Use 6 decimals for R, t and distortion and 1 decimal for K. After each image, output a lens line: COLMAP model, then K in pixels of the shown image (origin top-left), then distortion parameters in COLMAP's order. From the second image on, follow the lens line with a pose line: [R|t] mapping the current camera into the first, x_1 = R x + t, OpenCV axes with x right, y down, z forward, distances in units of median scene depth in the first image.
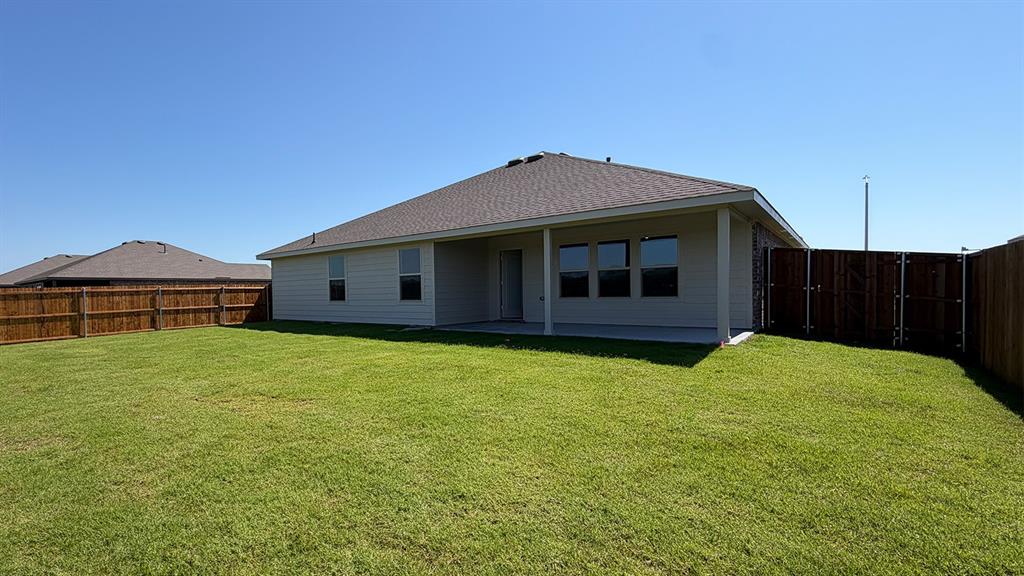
lens RADIAL K [[437.0, 0, 477.1], [0, 437.0, 313.6], [0, 0, 1]] dist [-0.001963, -0.000015]
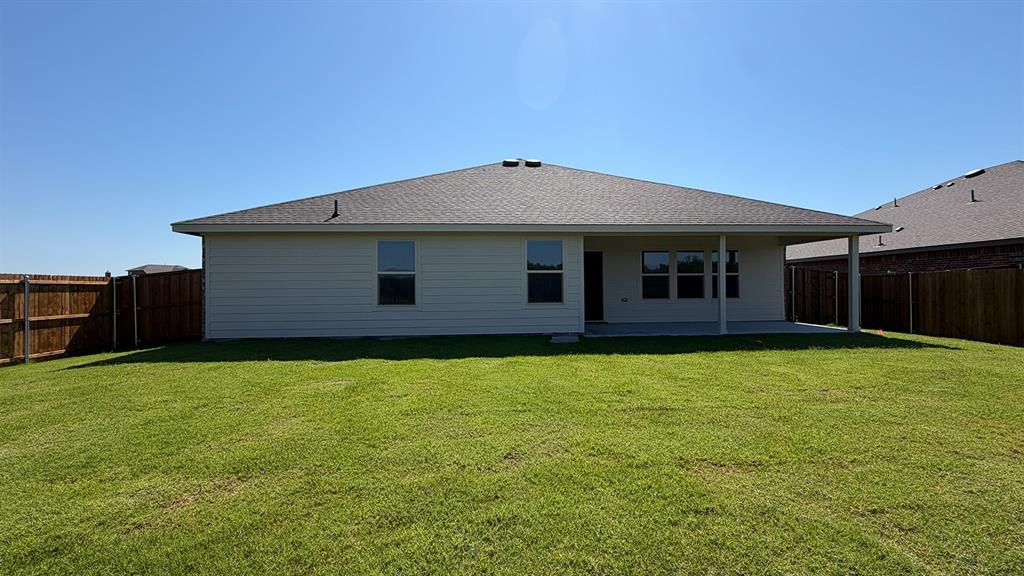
lens RADIAL K [[408.4, 0, 510.8], [0, 408.4, 287.0], [0, 0, 1]] dist [-0.004086, 0.000581]
pose [[0.752865, 0.022129, 0.657802, -0.521333], [0.030180, 0.997223, -0.068089, -0.006333], [-0.657482, 0.071114, 0.750107, 0.340392]]
